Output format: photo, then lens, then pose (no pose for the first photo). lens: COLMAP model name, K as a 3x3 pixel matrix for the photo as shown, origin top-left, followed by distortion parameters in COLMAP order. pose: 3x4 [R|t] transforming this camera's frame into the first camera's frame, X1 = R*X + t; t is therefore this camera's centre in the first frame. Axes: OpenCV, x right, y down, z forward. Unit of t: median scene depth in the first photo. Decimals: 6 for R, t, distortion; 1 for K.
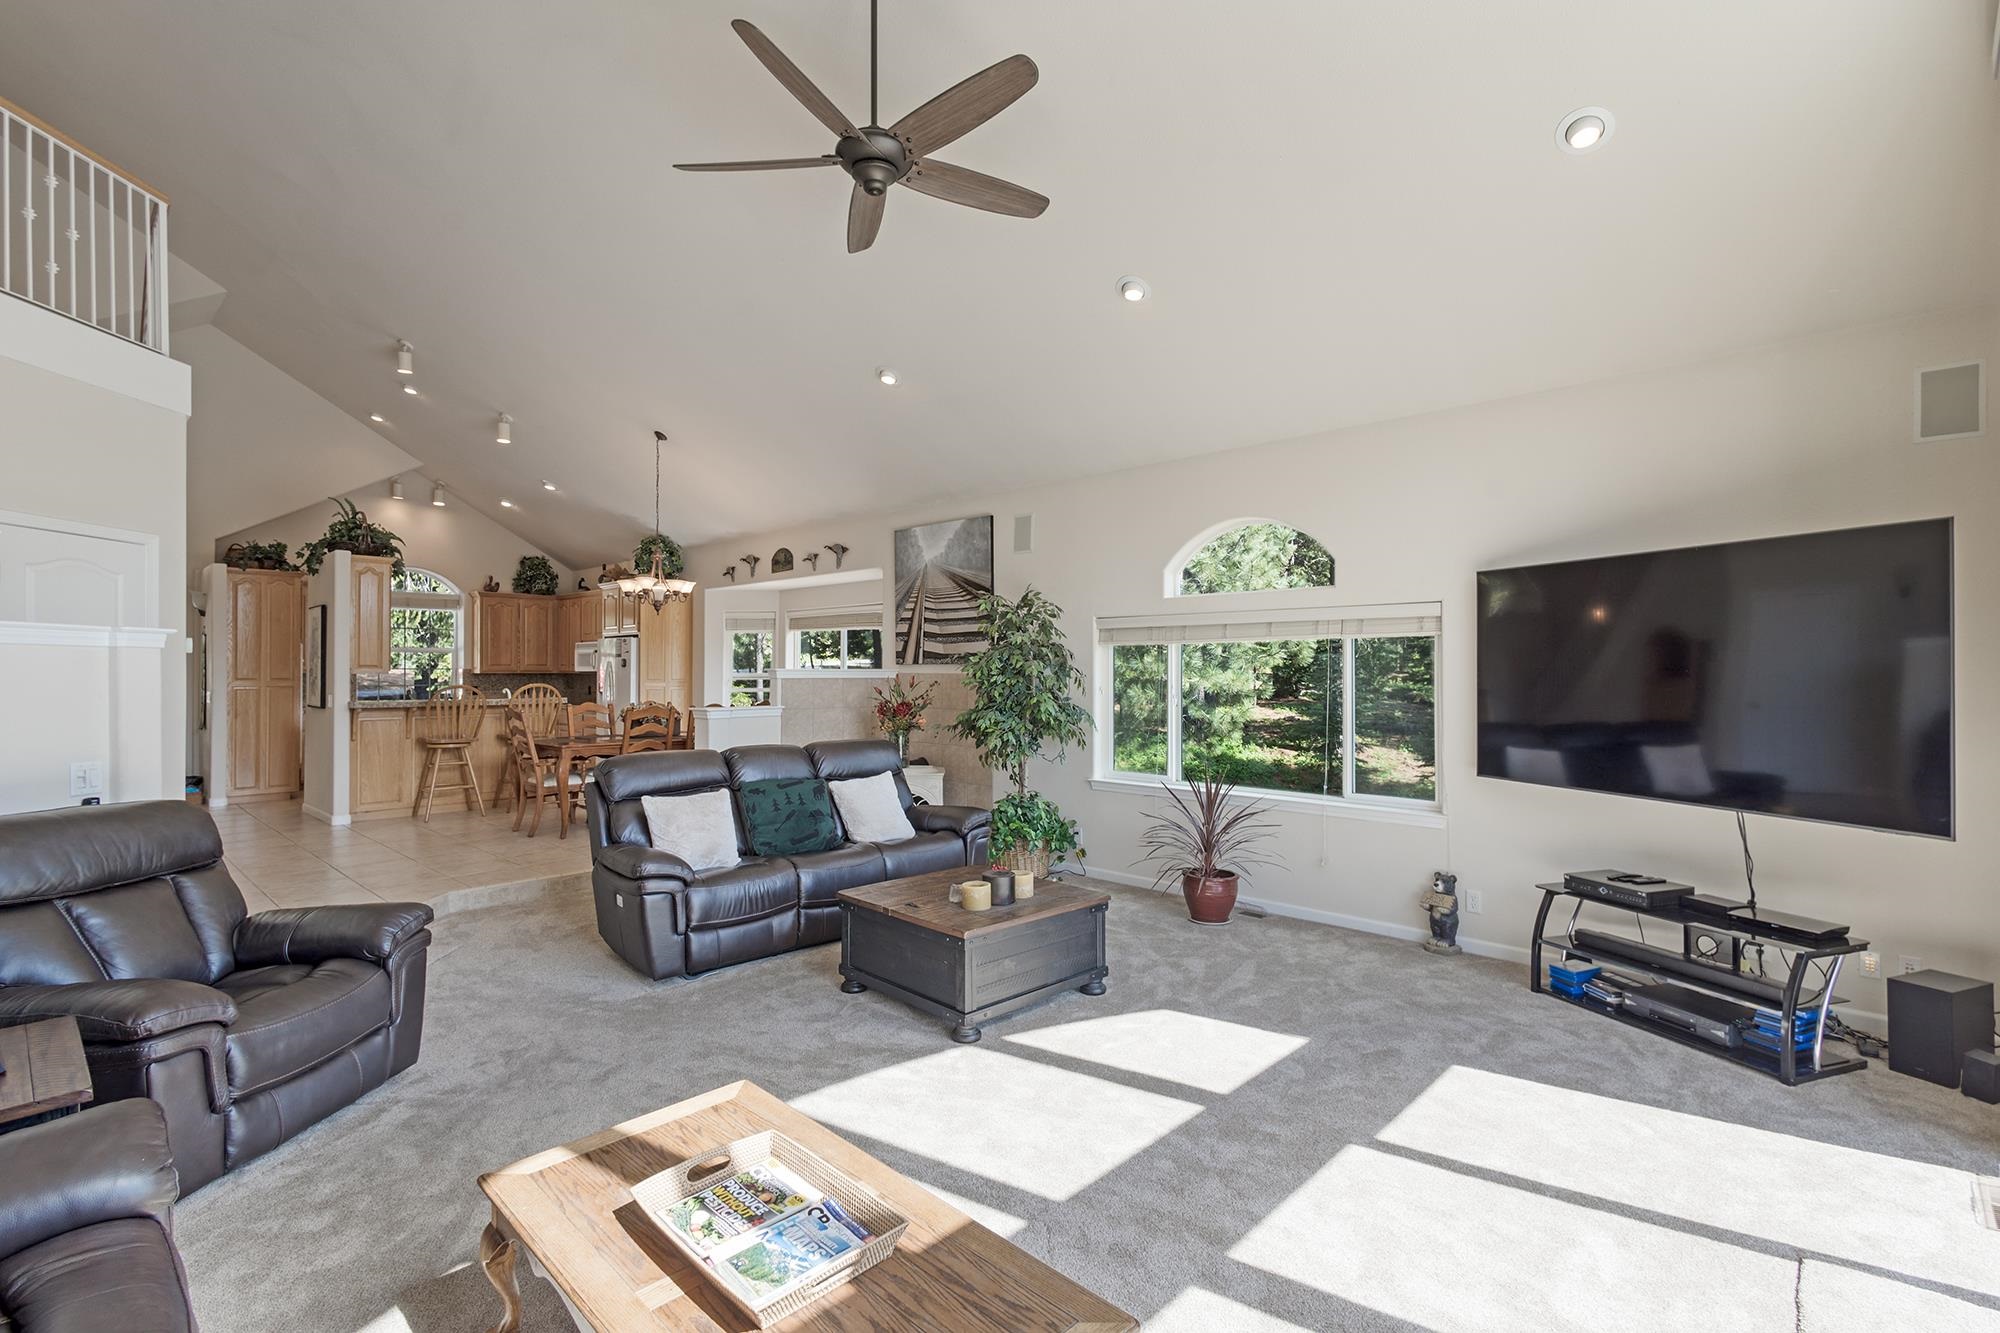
lens RADIAL K [[916.6, 0, 1000.0], [0, 916.6, 666.5], [0, 0, 1]] dist [0.015587, -0.000363]
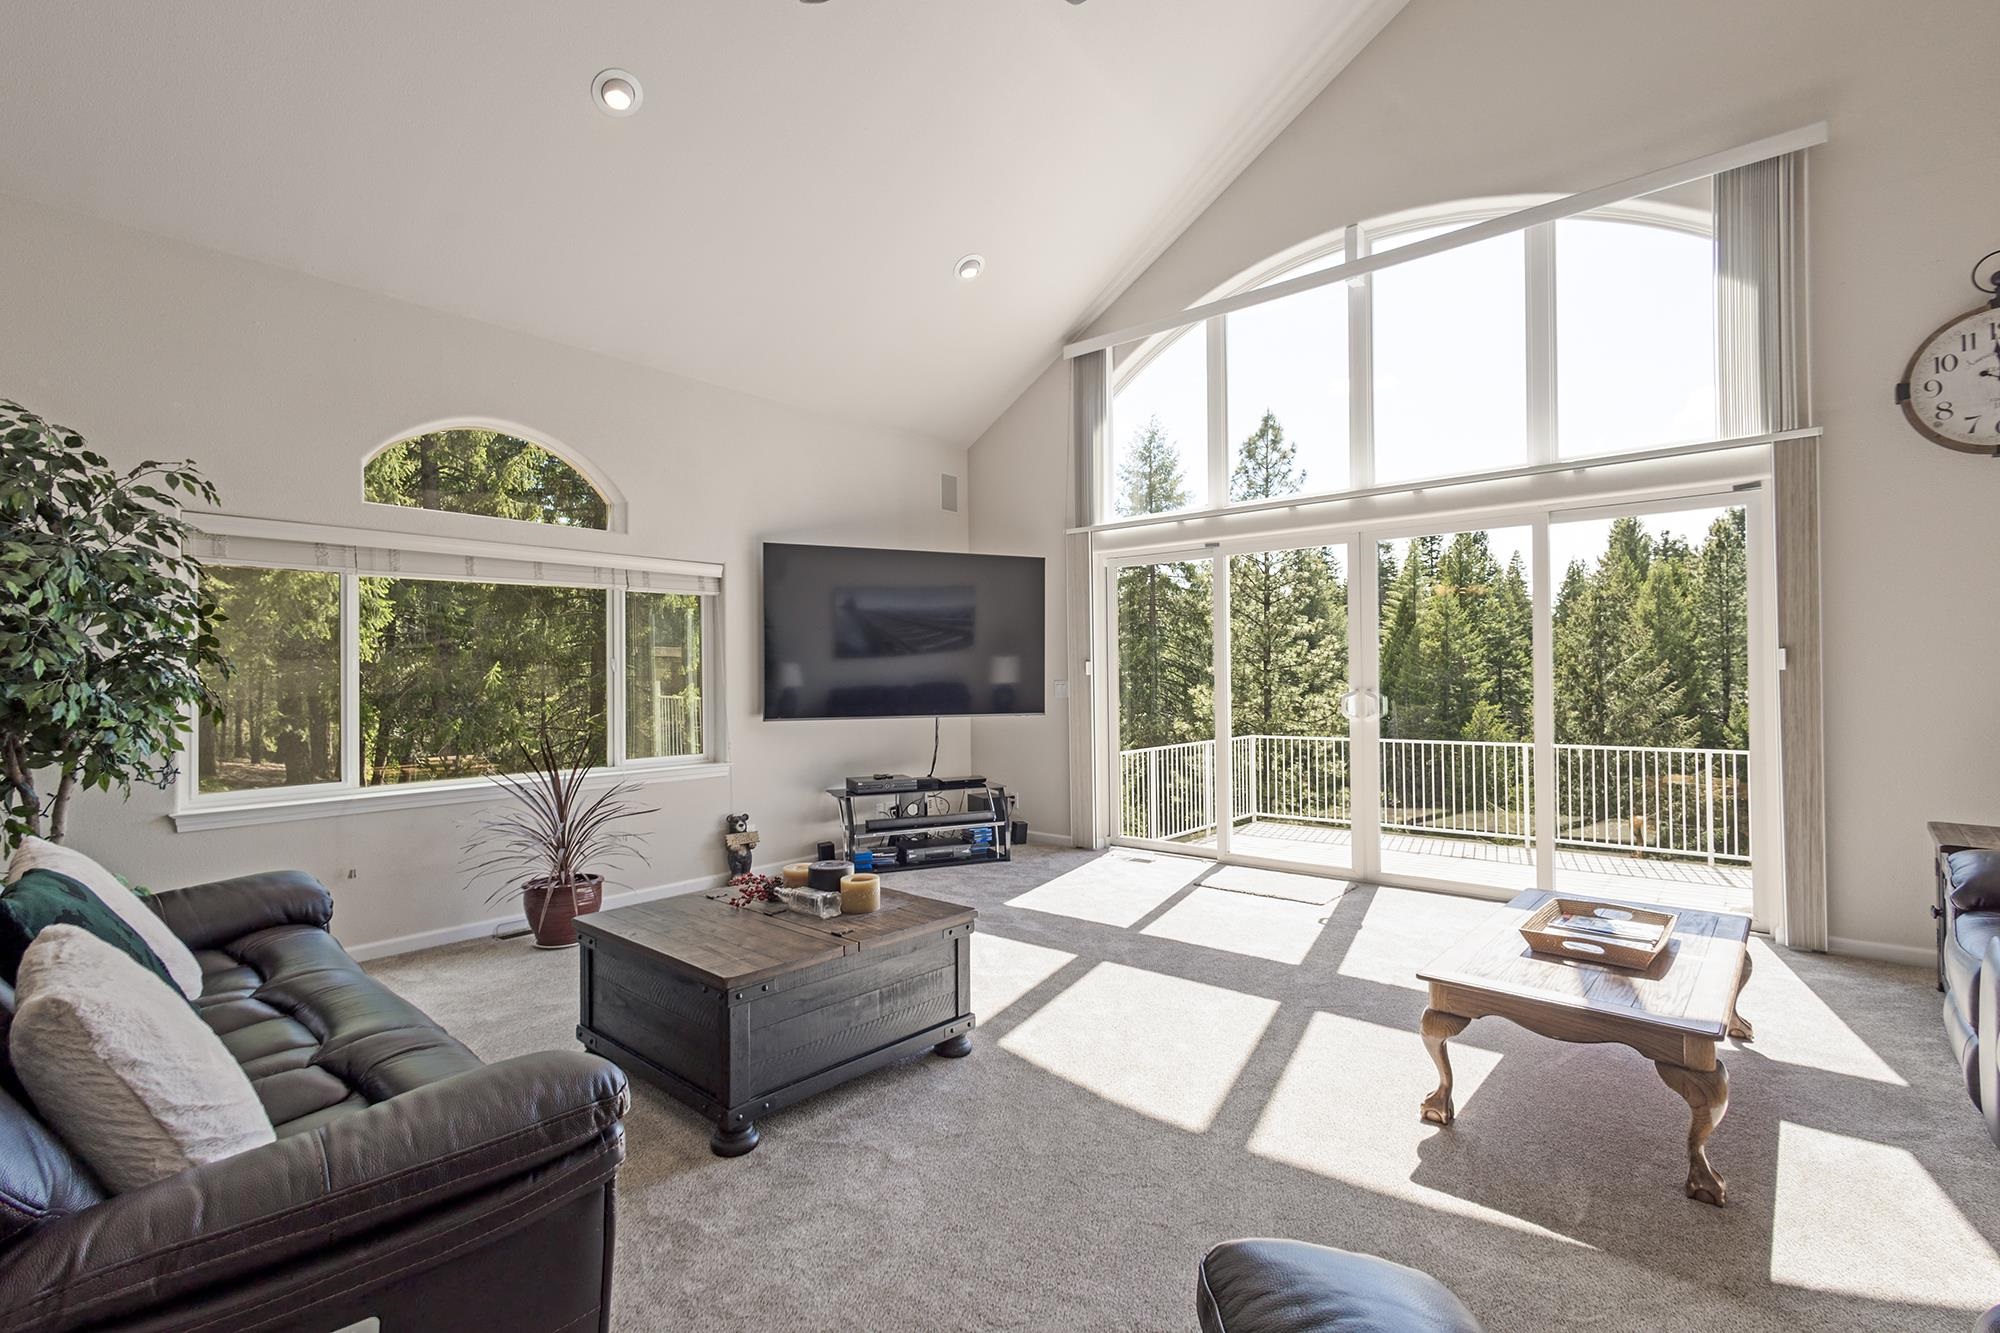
lens RADIAL K [[920.1, 0, 1000.0], [0, 920.1, 666.5], [0, 0, 1]] dist [-0.001040, -0.000476]
pose [[-0.055893, 0.009787, 0.998389, -0.628268], [0.004733, 0.999943, -0.009537, 0.062594], [-0.998426, 0.004192, -0.055936, 0.759552]]
